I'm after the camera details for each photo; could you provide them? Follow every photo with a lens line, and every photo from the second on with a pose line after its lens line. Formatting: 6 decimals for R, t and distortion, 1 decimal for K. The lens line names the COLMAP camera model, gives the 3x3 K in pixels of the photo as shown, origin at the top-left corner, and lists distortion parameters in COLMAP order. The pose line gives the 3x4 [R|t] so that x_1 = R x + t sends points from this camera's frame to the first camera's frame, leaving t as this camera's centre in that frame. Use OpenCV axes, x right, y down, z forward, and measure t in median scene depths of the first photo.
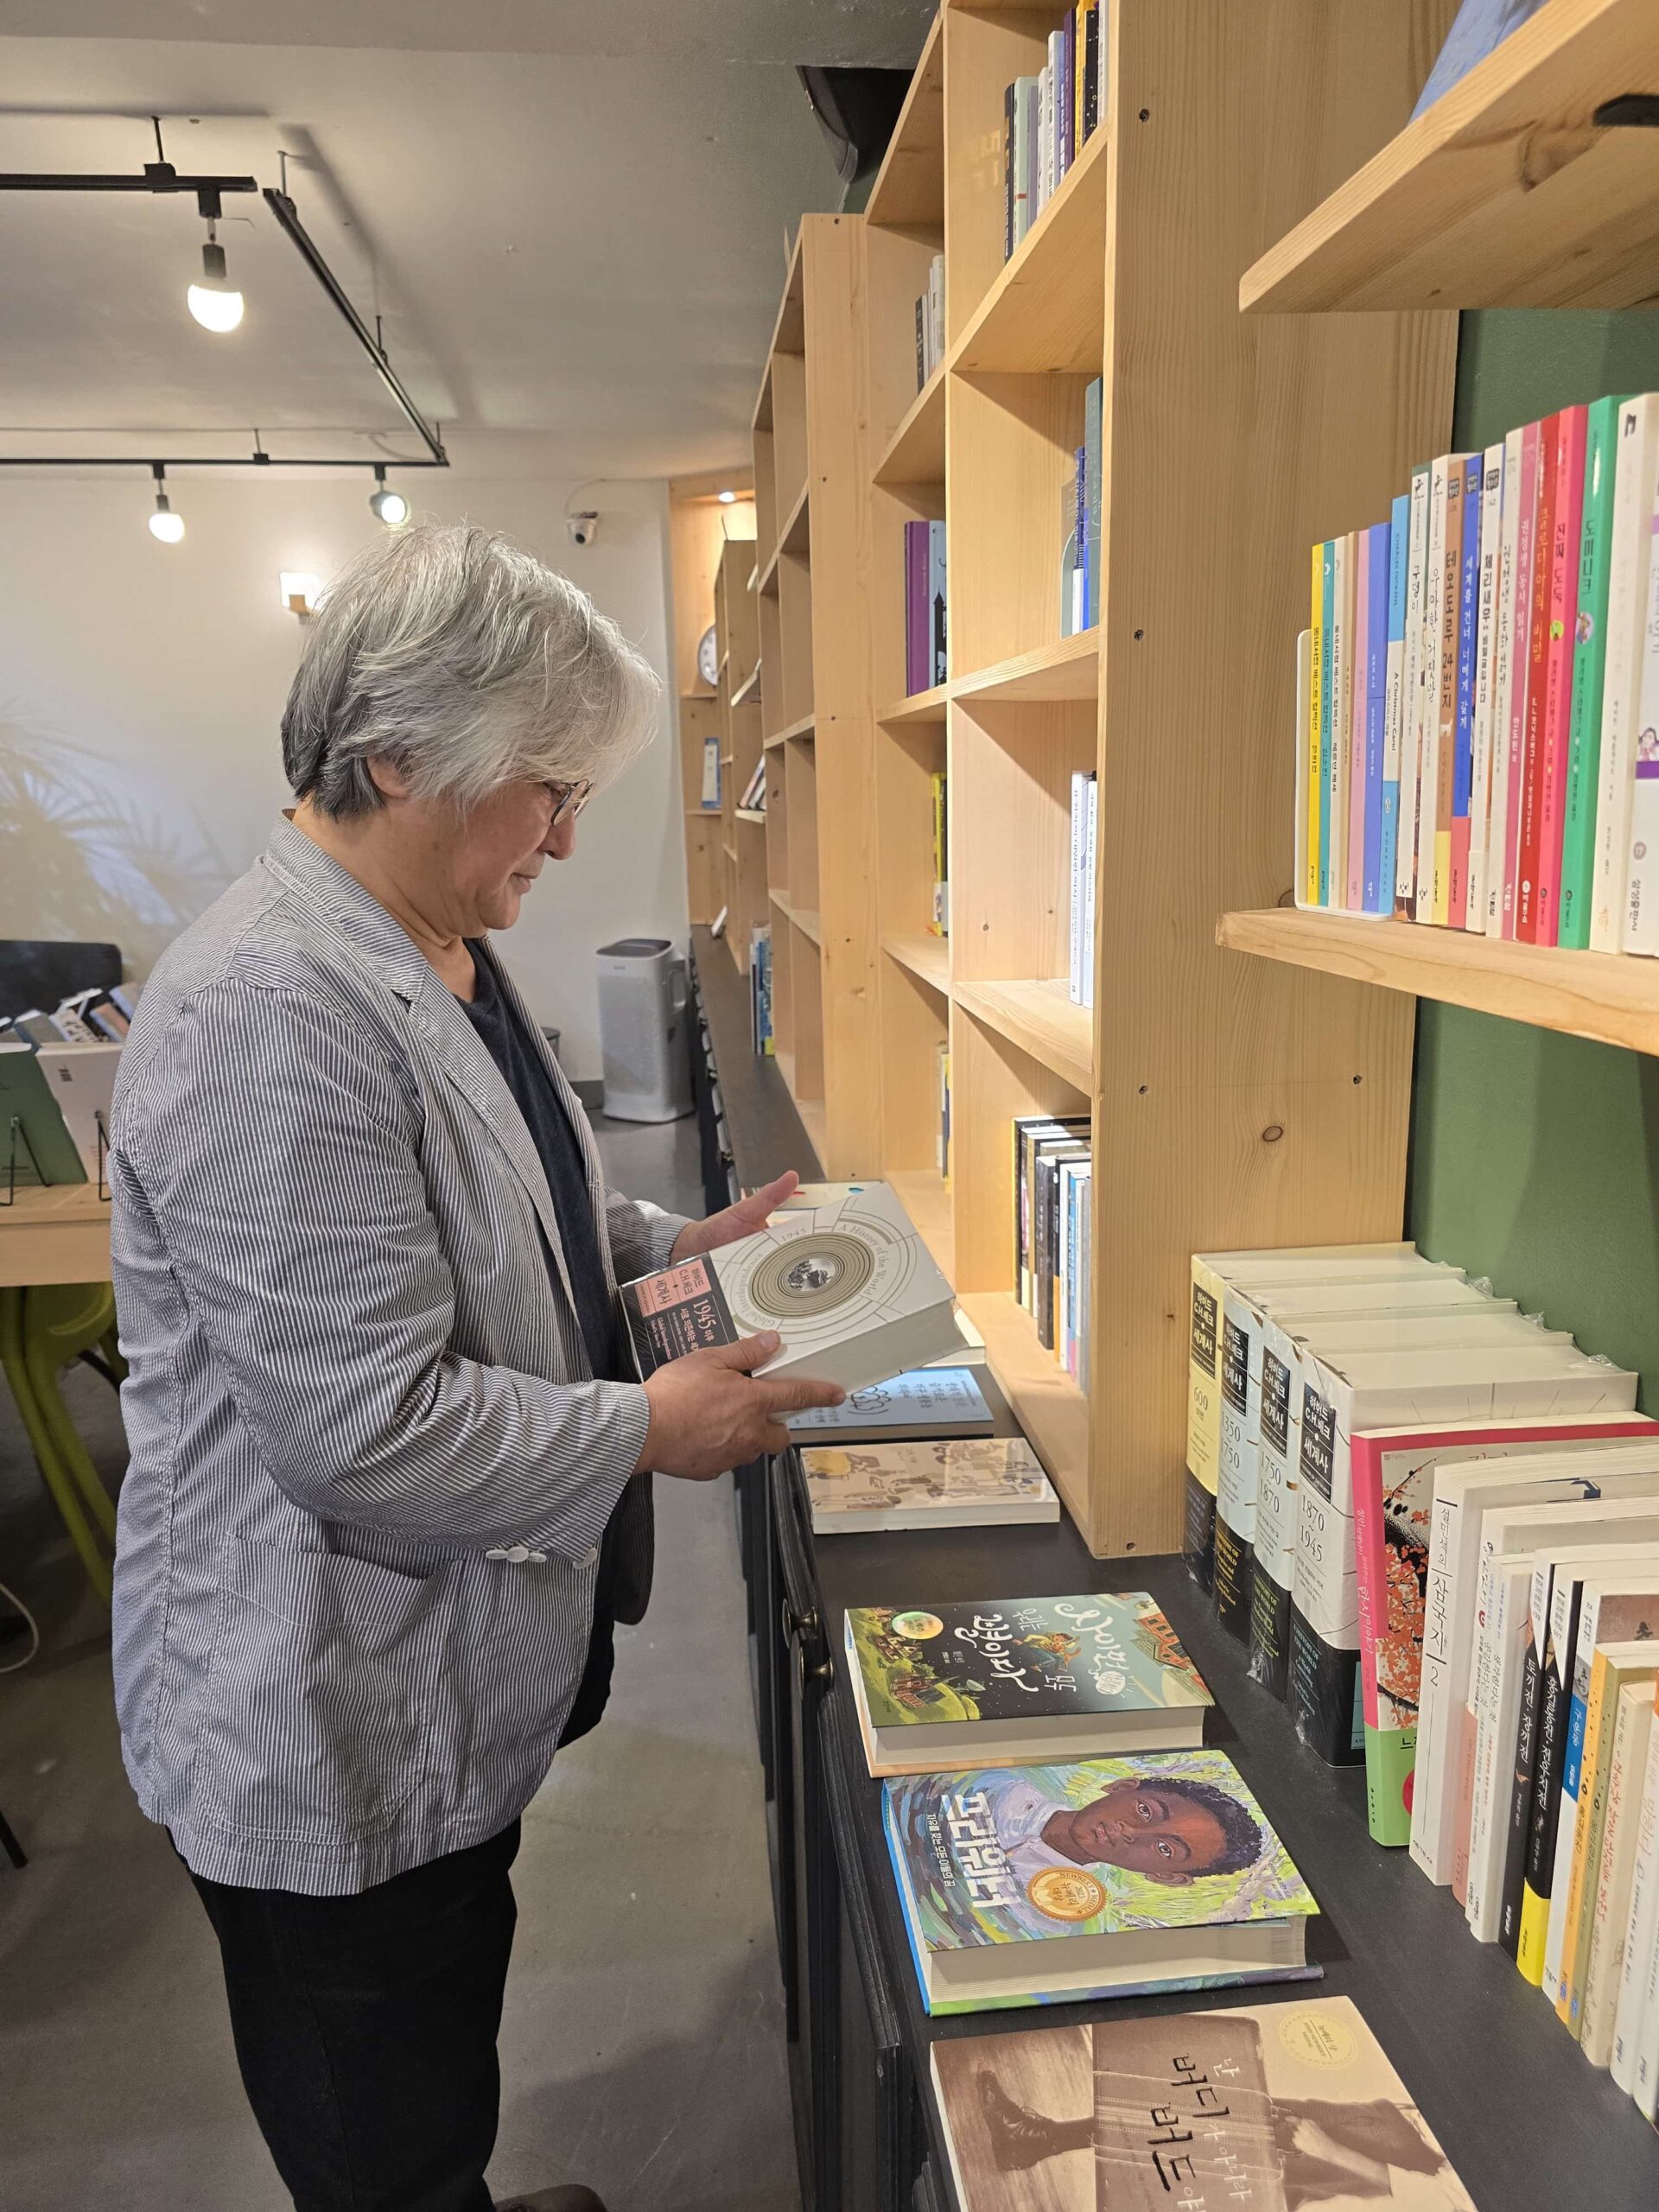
lens RADIAL K [[1494.9, 0, 825.4], [0, 1494.9, 1094.9], [0, 0, 1]] dist [0.039615, -0.031217]
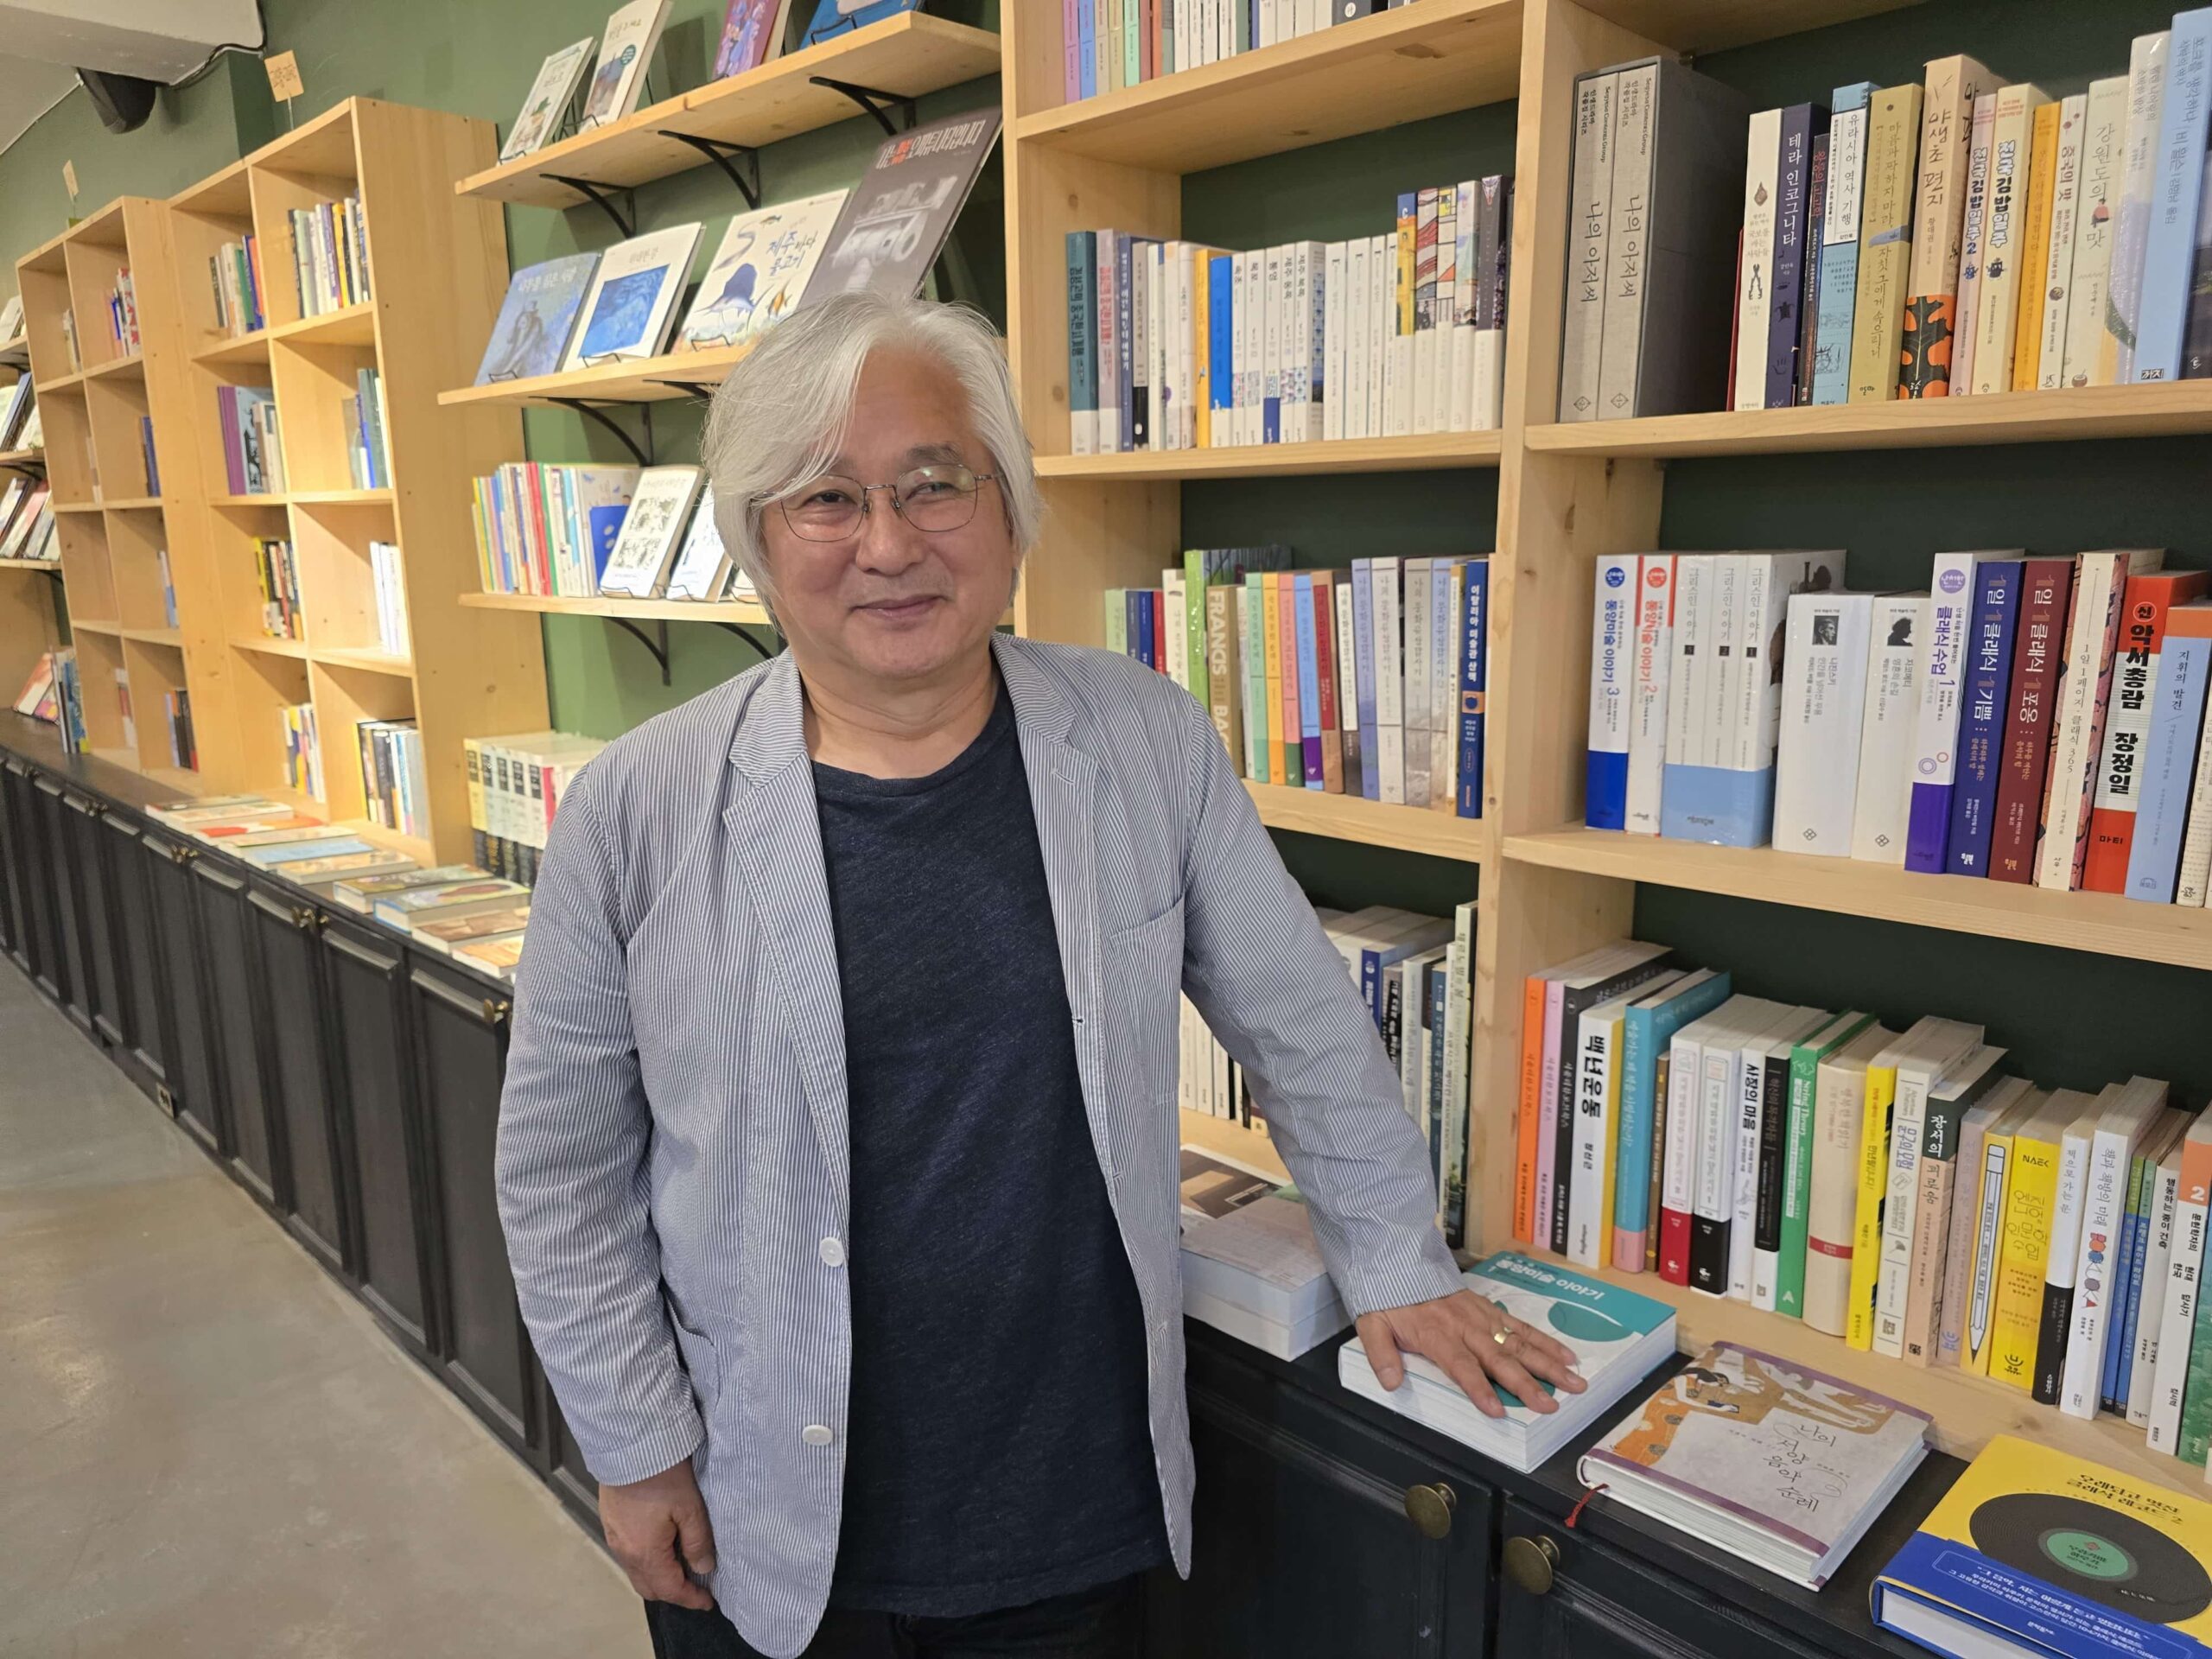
lens RADIAL K [[1502.8, 0, 1106.0], [0, 1502.8, 829.5], [0, 0, 1]] dist [0.033956, -0.027031]
pose [[0.783076, -0.113564, 0.611470, -0.541346], [0.118909, 0.992388, 0.032030, 0.347681], [-0.610453, 0.047627, 0.790619, -1.869919]]
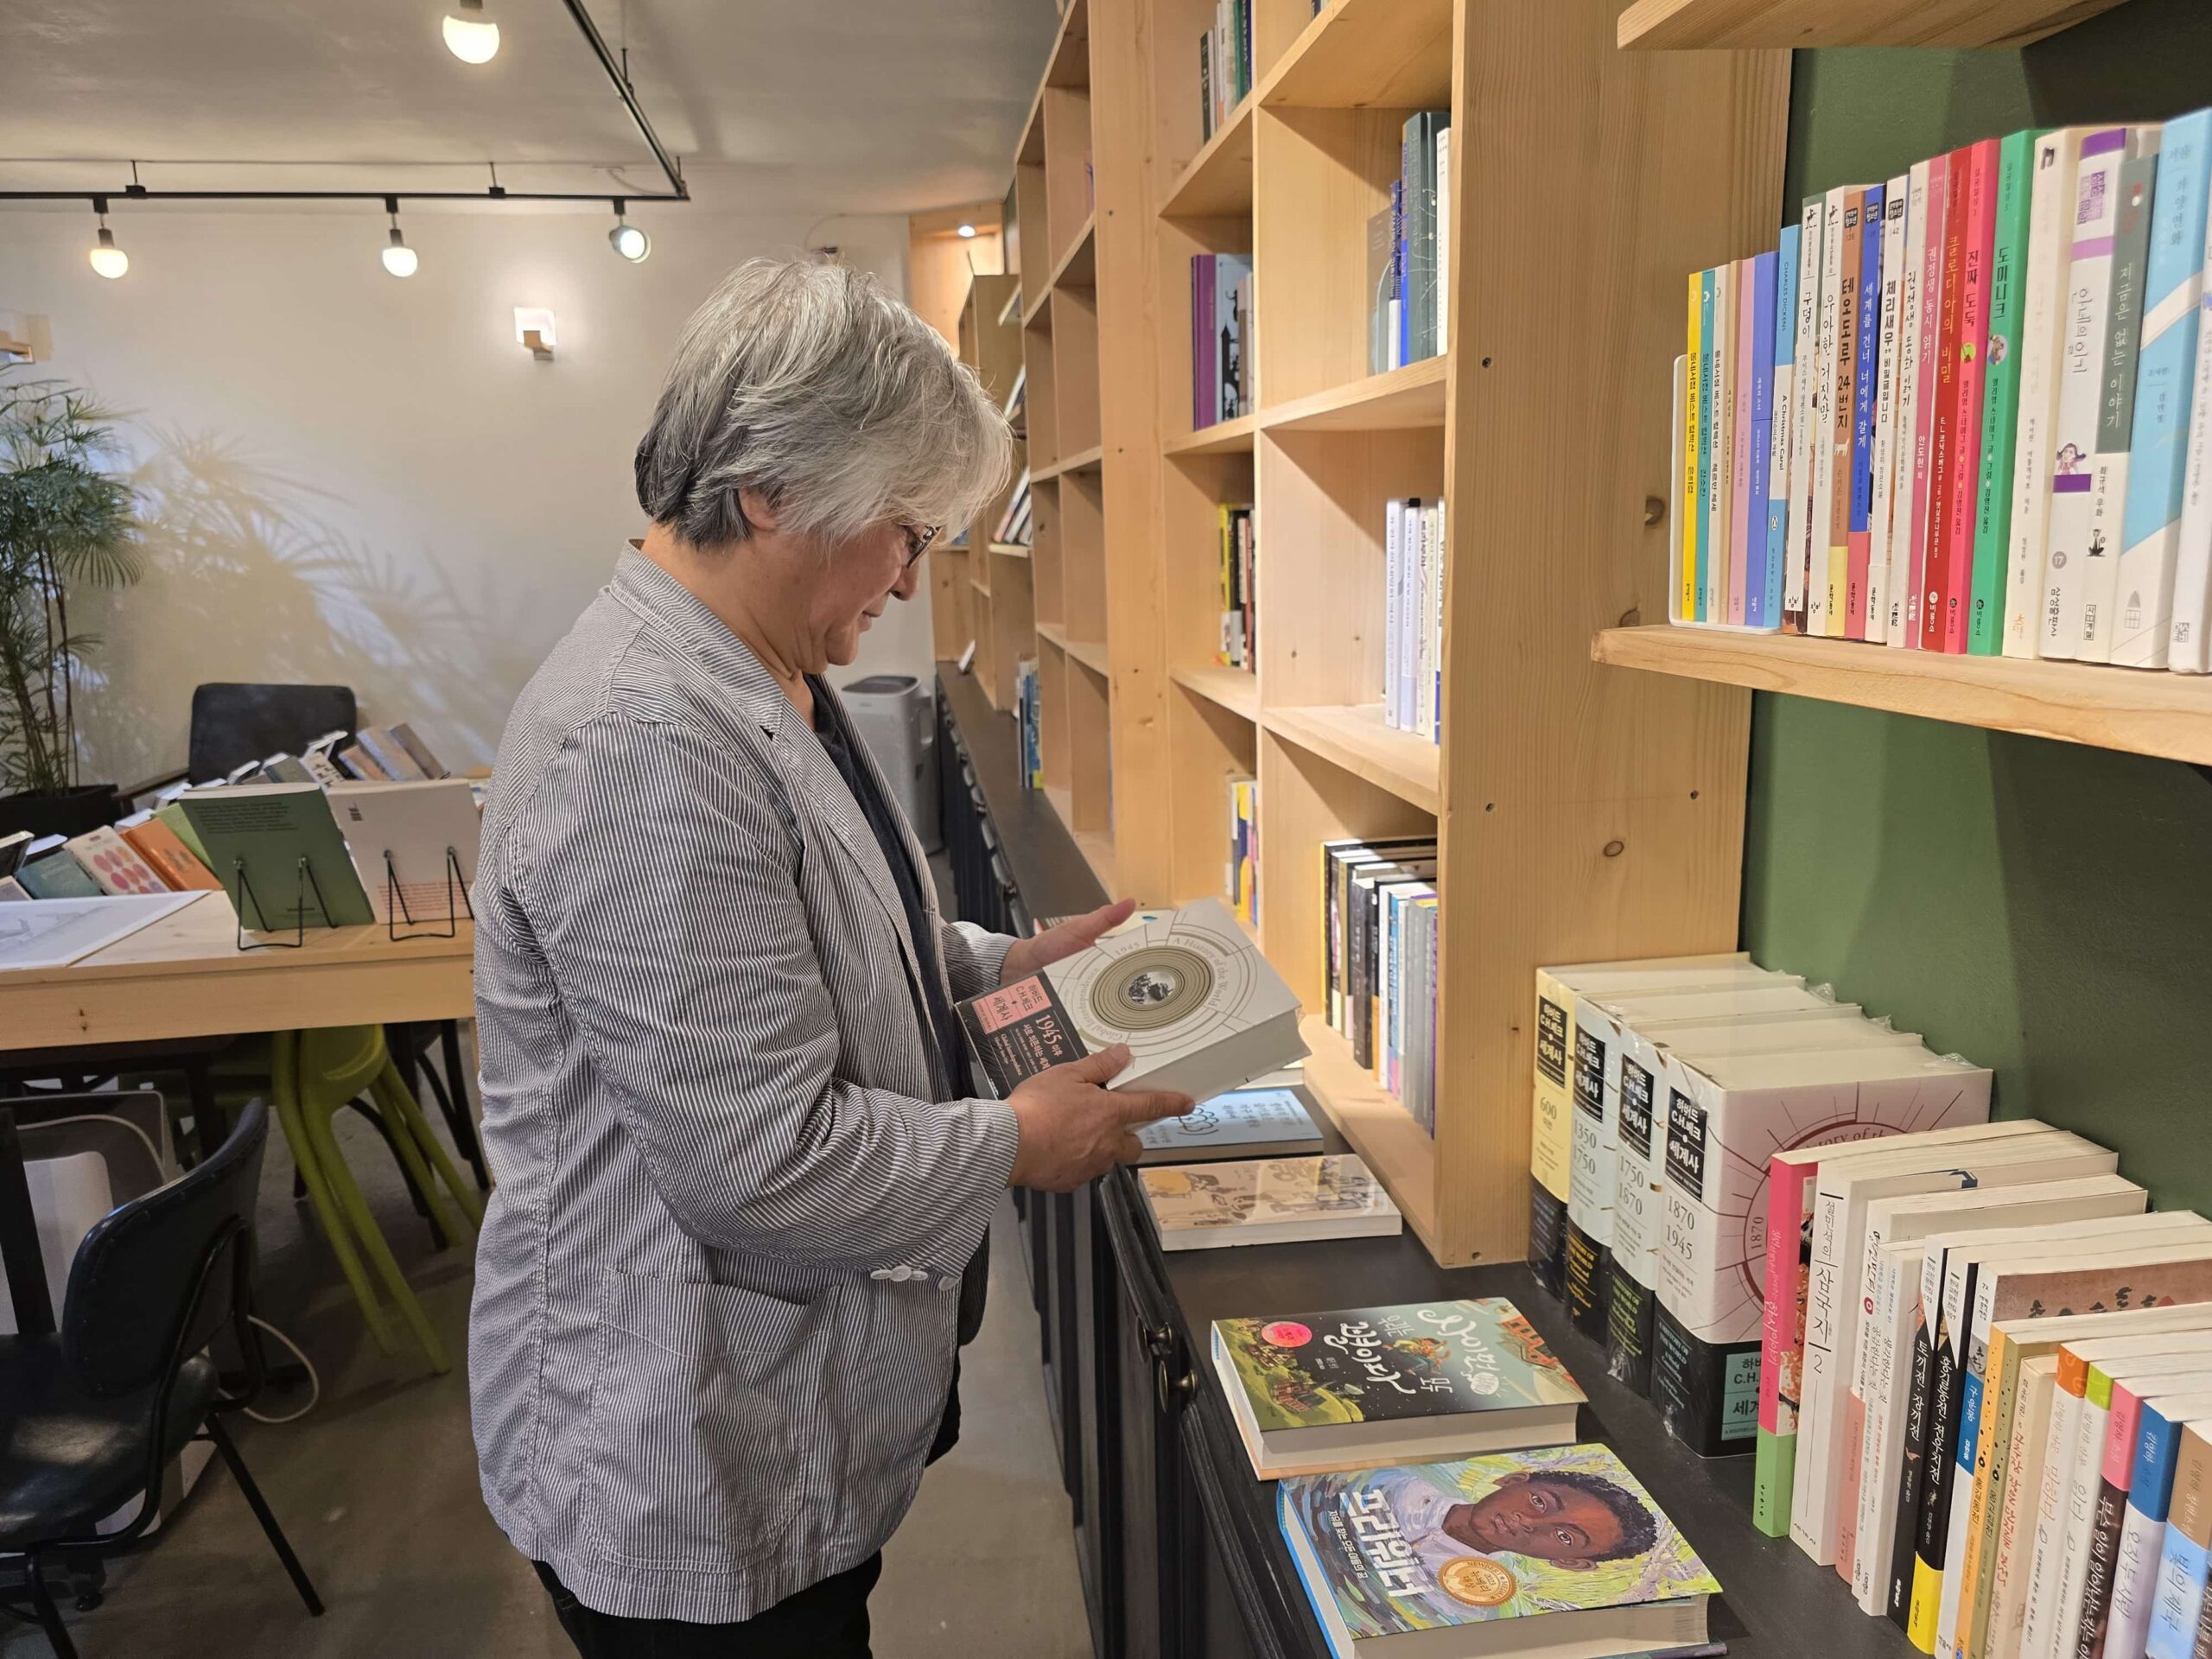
lens RADIAL K [[1502.8, 0, 1106.0], [0, 1502.8, 829.5], [0, 0, 1]] dist [0.033956, -0.027031]
pose [[0.999298, -0.013453, 0.034963, -0.096443], [0.013520, 0.999907, -0.001700, 0.011145], [-0.034937, 0.002172, 0.999387, -0.020952]]
